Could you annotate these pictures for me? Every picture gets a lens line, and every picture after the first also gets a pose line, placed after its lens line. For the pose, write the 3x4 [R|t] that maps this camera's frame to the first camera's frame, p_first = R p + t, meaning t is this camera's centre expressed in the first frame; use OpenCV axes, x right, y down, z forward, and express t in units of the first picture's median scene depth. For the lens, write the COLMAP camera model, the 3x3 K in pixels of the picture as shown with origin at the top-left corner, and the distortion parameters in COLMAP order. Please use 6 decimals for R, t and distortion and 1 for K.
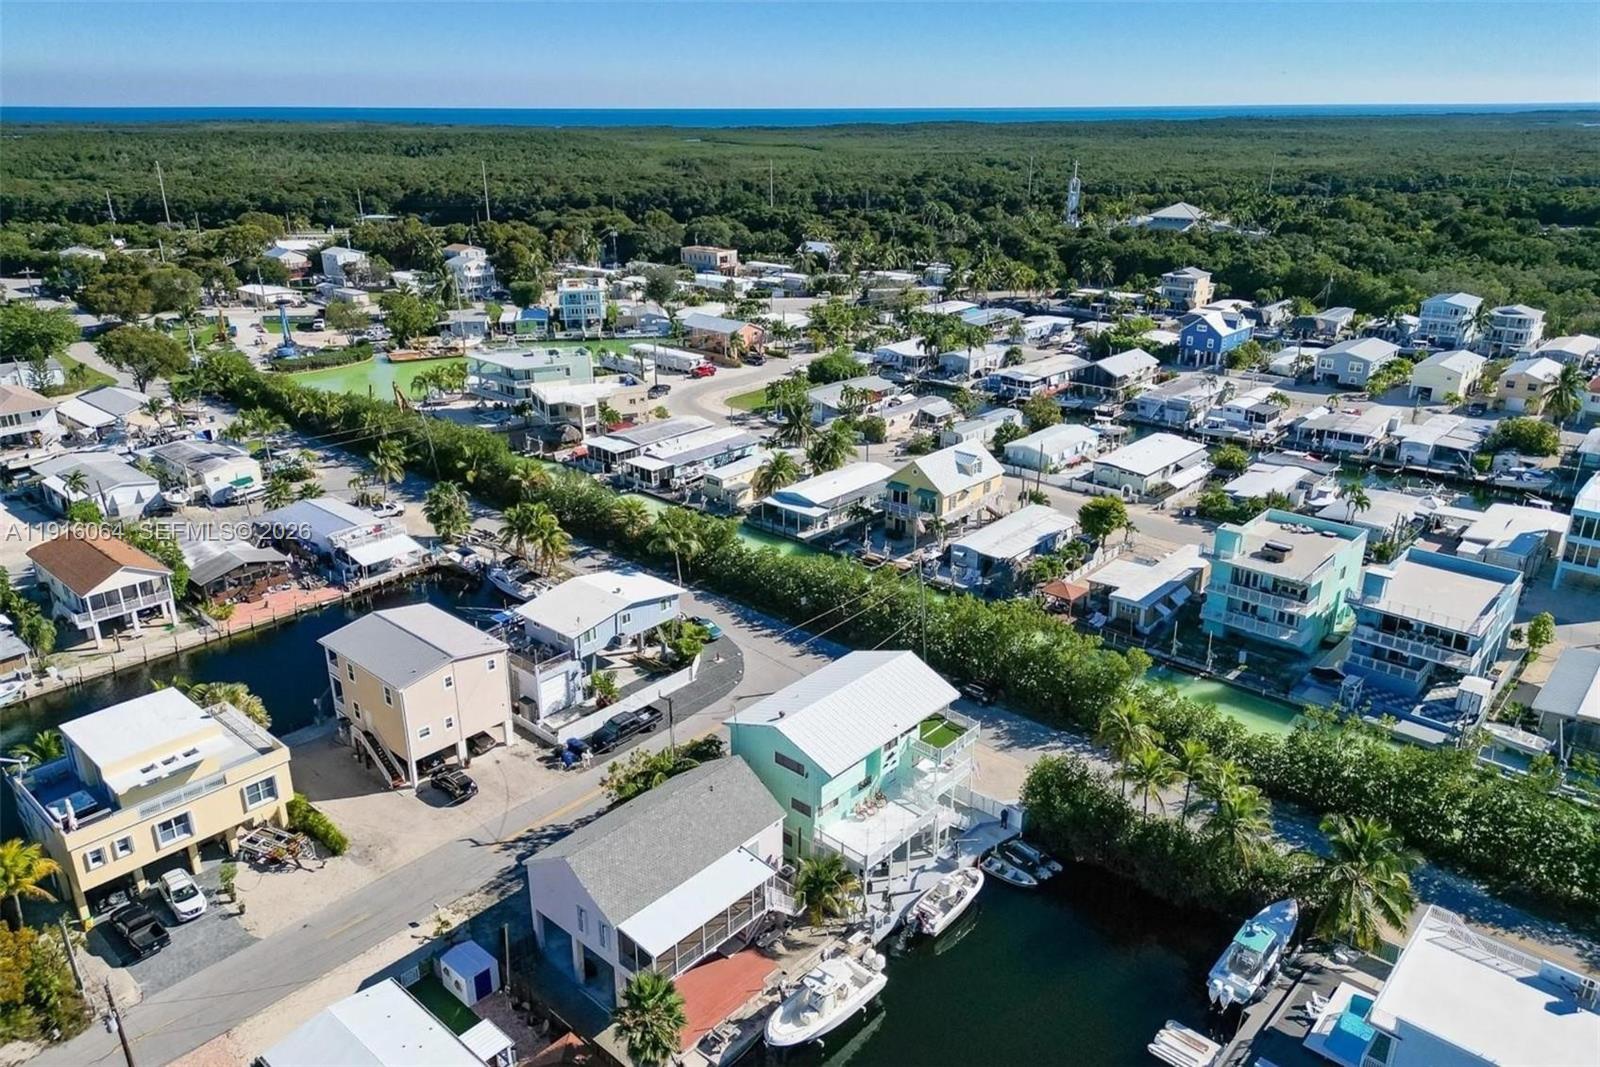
lens RADIAL K [[1116.5, 0, 800.0], [0, 1116.5, 533.5], [0, 0, 1]] dist [0.076047, -0.071180]
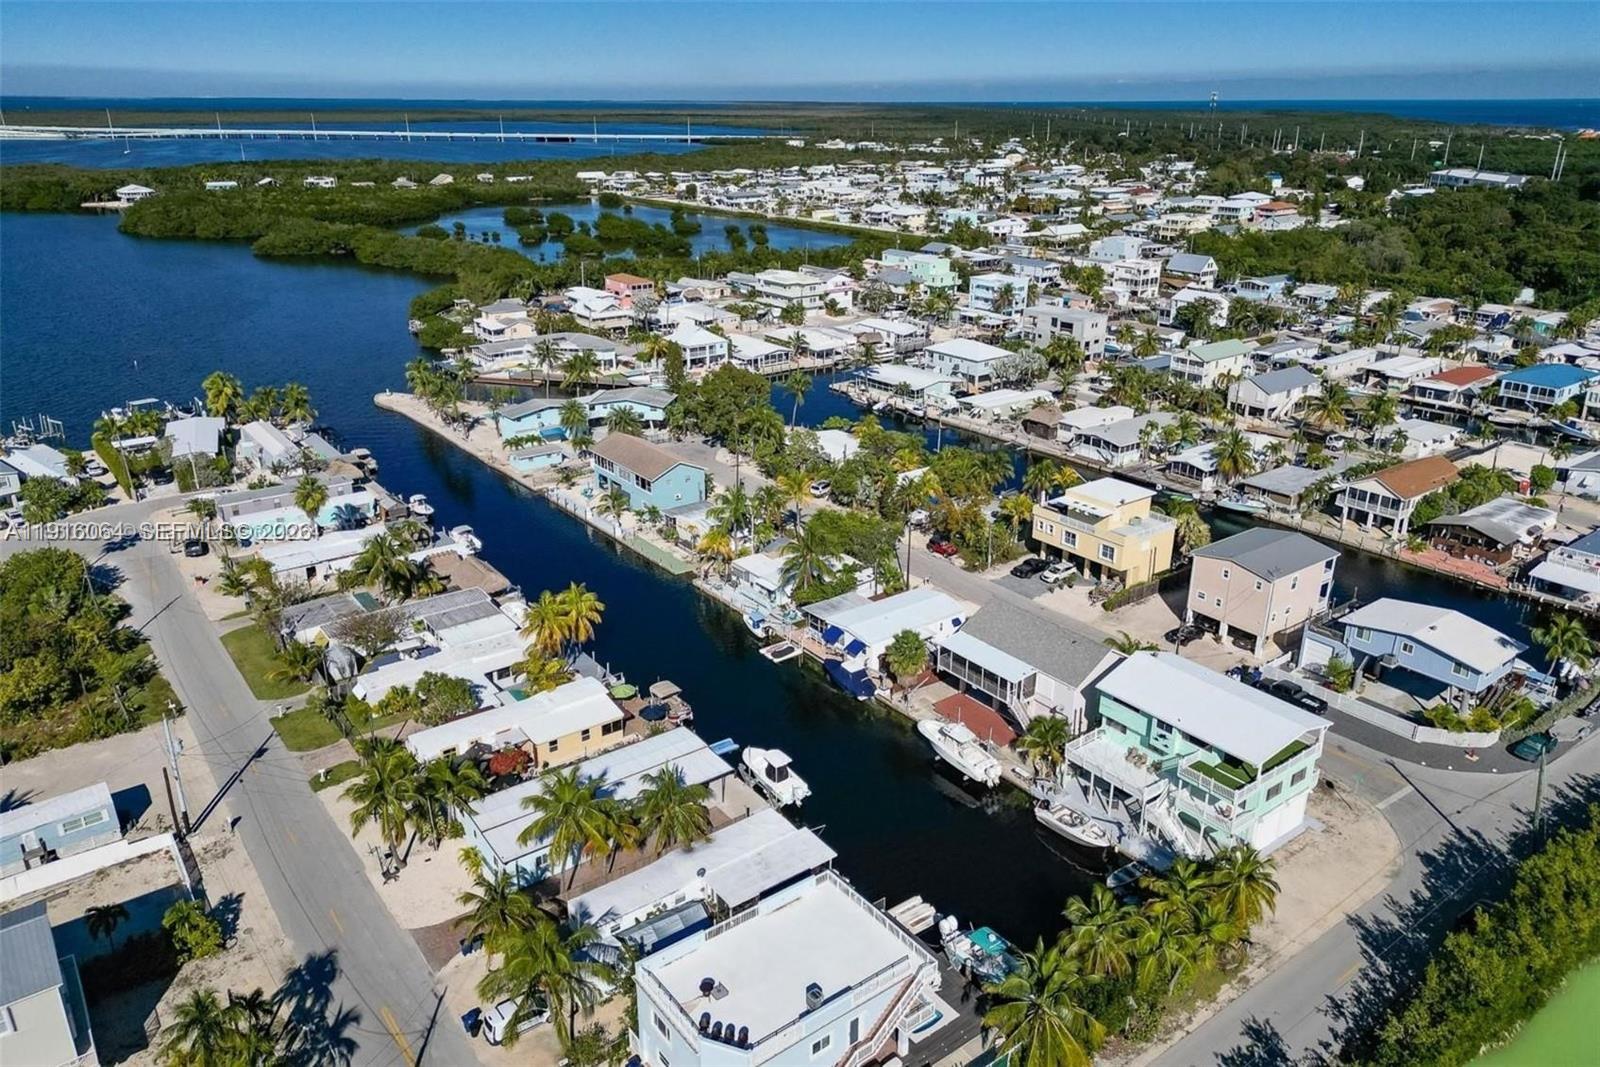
lens RADIAL K [[1111.8, 0, 800.0], [0, 1111.8, 533.5], [0, 0, 1]] dist [0.079693, -0.083751]
pose [[-0.194431, 0.356651, -0.913781, 0.664143], [-0.348609, 0.845621, 0.404224, -0.183271], [0.916880, 0.397146, -0.040083, 0.365881]]
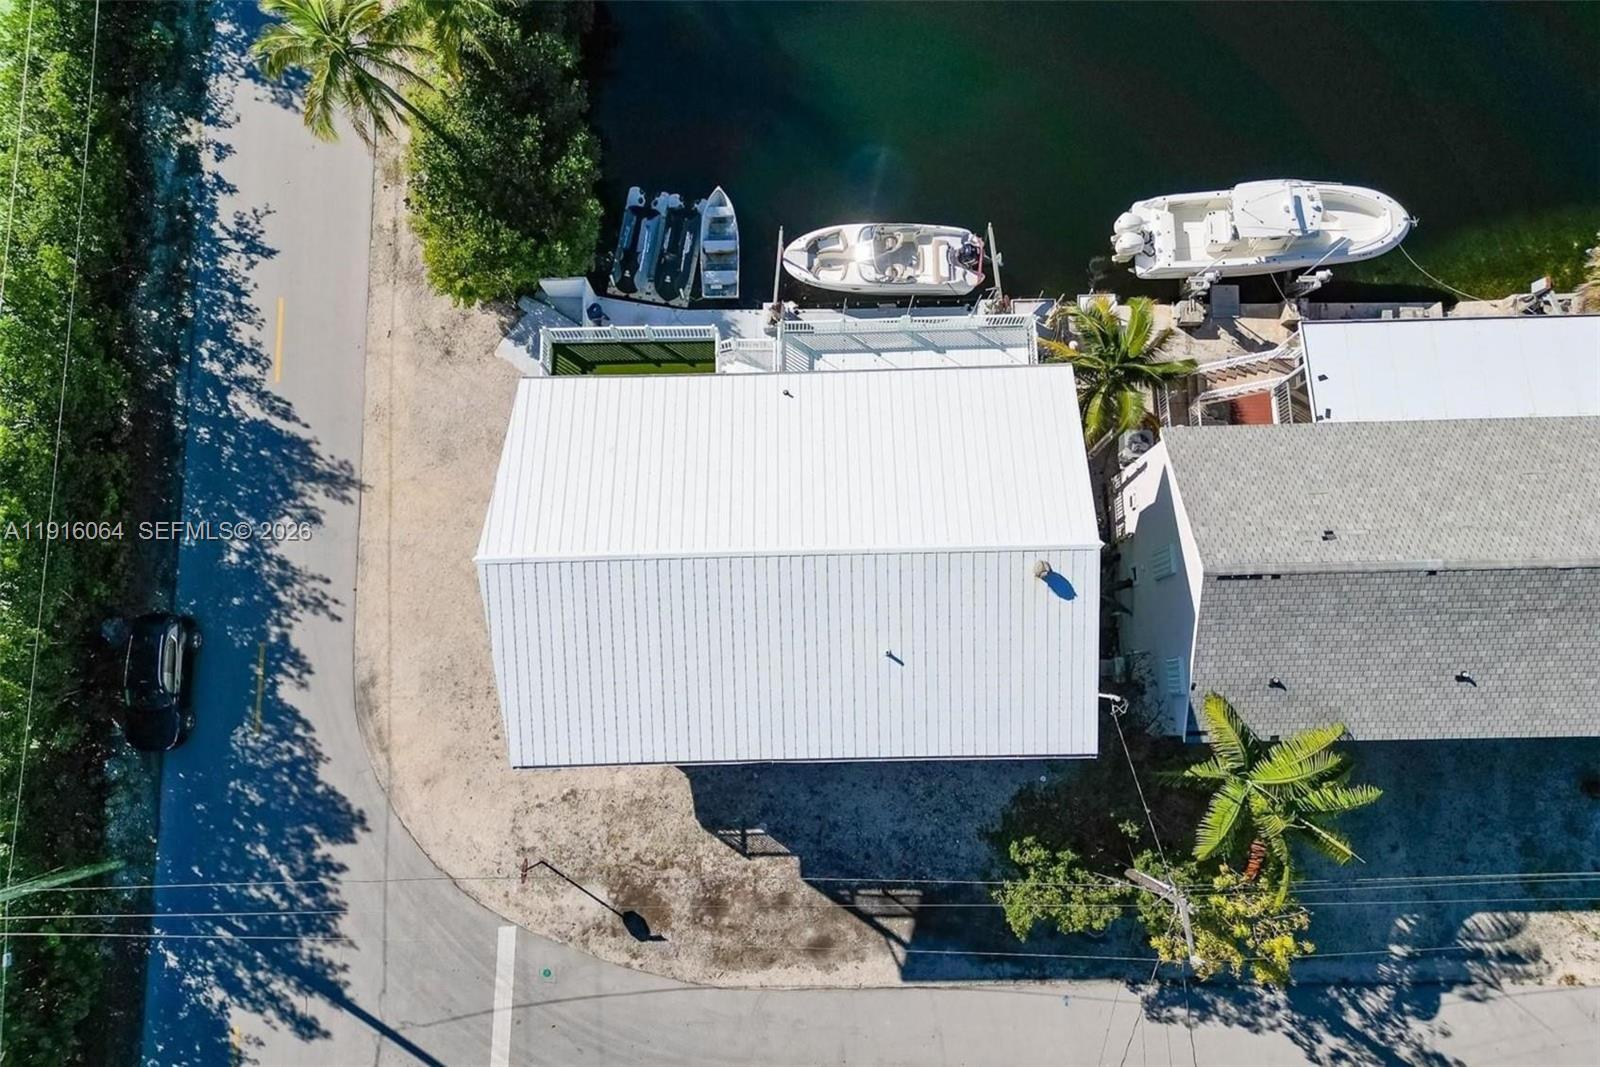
lens RADIAL K [[1111.8, 0, 800.0], [0, 1111.8, 533.5], [0, 0, 1]] dist [0.079693, -0.083751]
pose [[-0.686323, -0.715747, 0.129096, -0.000542], [0.268057, -0.083933, 0.959740, -0.116579], [-0.676096, 0.693297, 0.249466, 0.551800]]
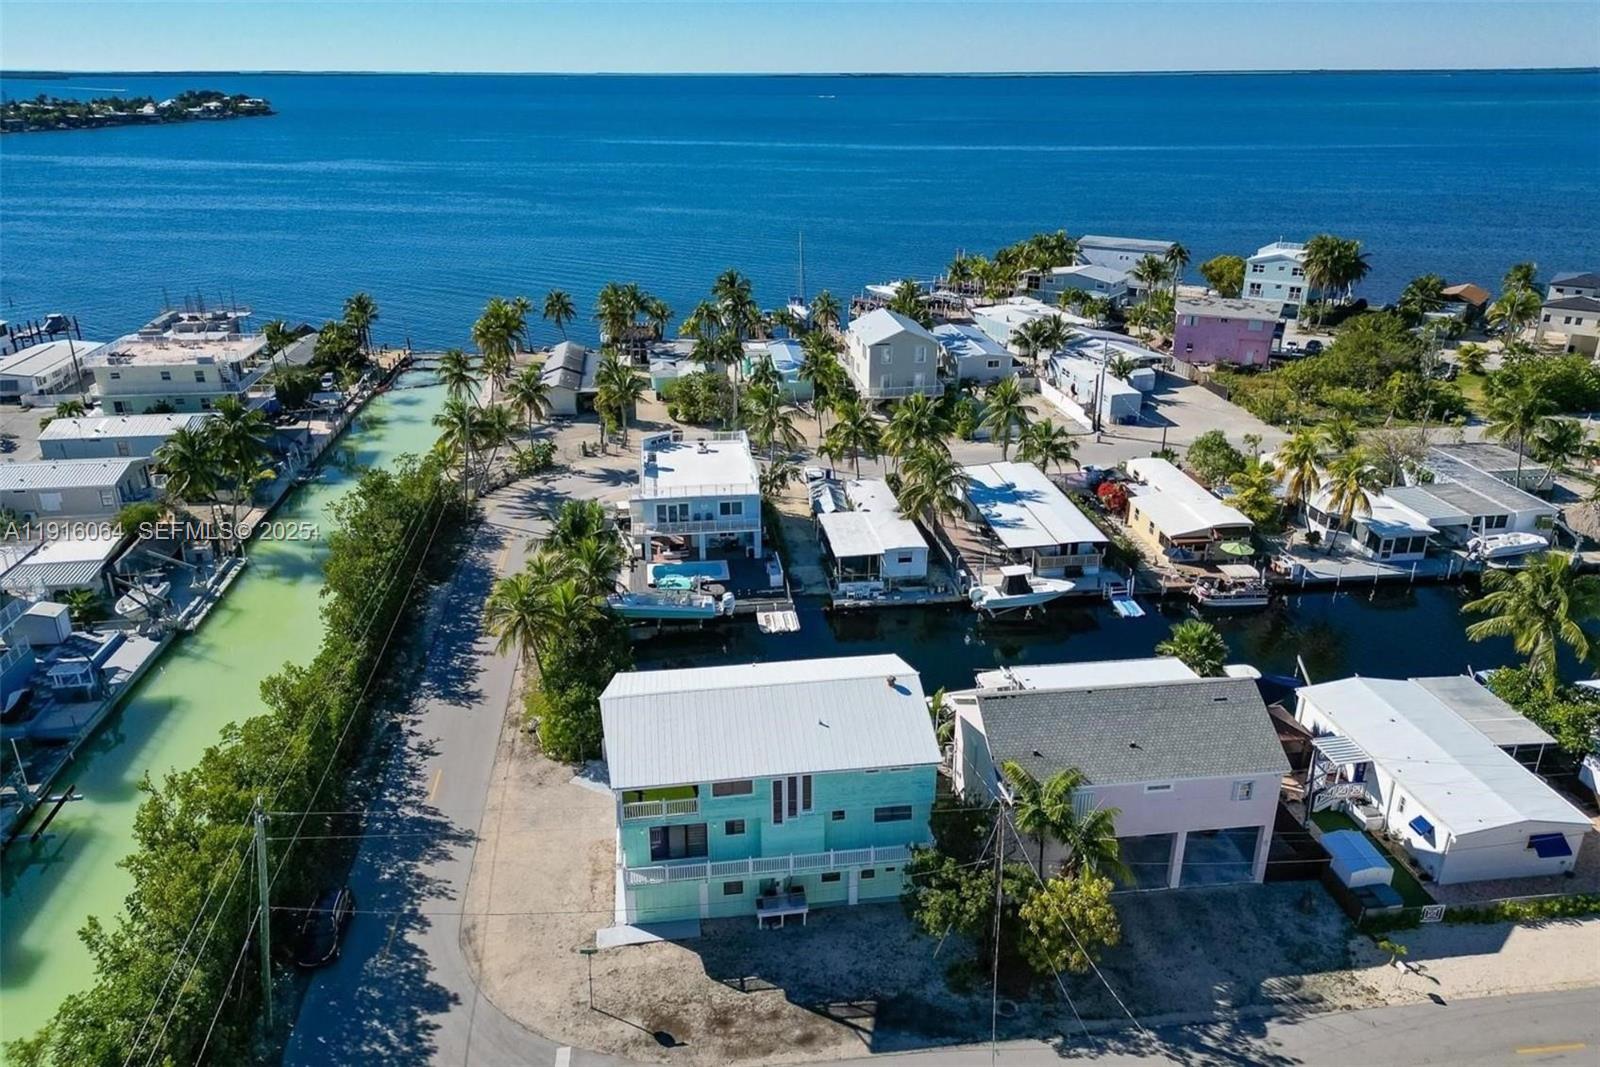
lens RADIAL K [[1116.5, 0, 800.0], [0, 1116.5, 533.5], [0, 0, 1]] dist [0.076047, -0.071180]
pose [[-0.761895, -0.242830, 0.600458, -0.215016], [0.229406, 0.765794, 0.600776, -0.201210], [-0.605714, 0.595477, -0.527748, 0.780399]]
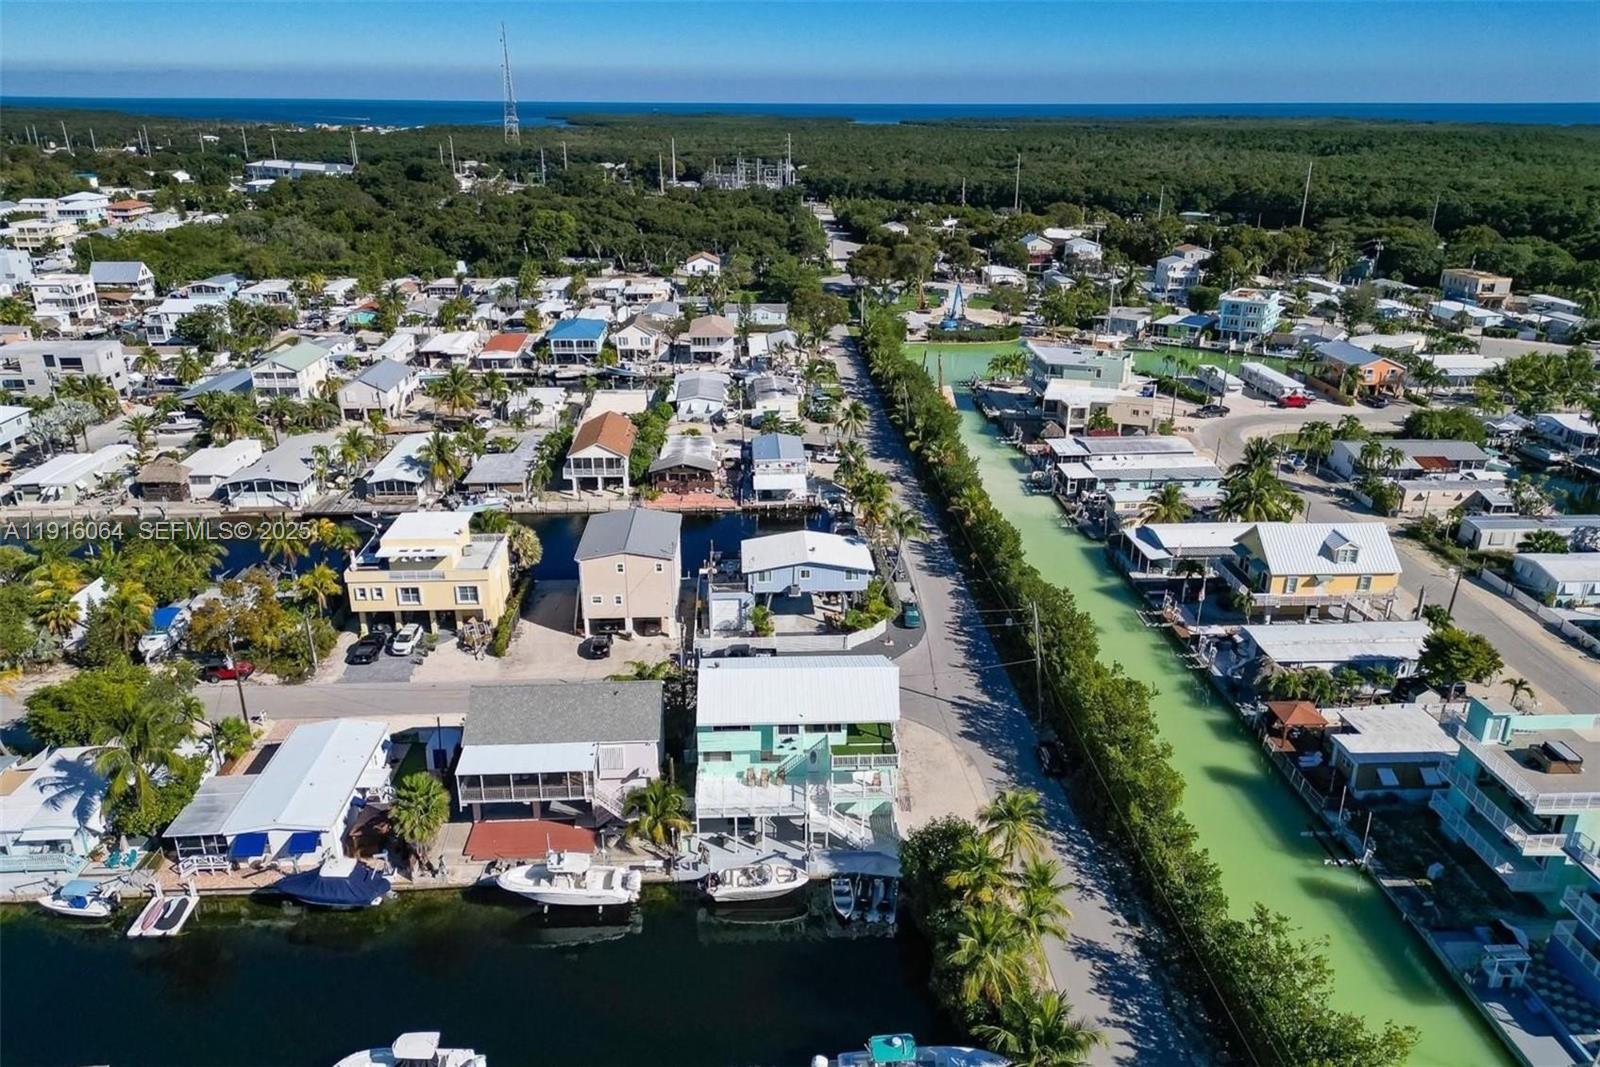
lens RADIAL K [[1111.8, 0, 800.0], [0, 1111.8, 533.5], [0, 0, 1]] dist [0.079693, -0.083751]
pose [[0.705790, 0.259834, -0.659050, 0.428934], [-0.256894, 0.960859, 0.103711, -0.058803], [0.660202, 0.096108, 0.744914, 0.123182]]
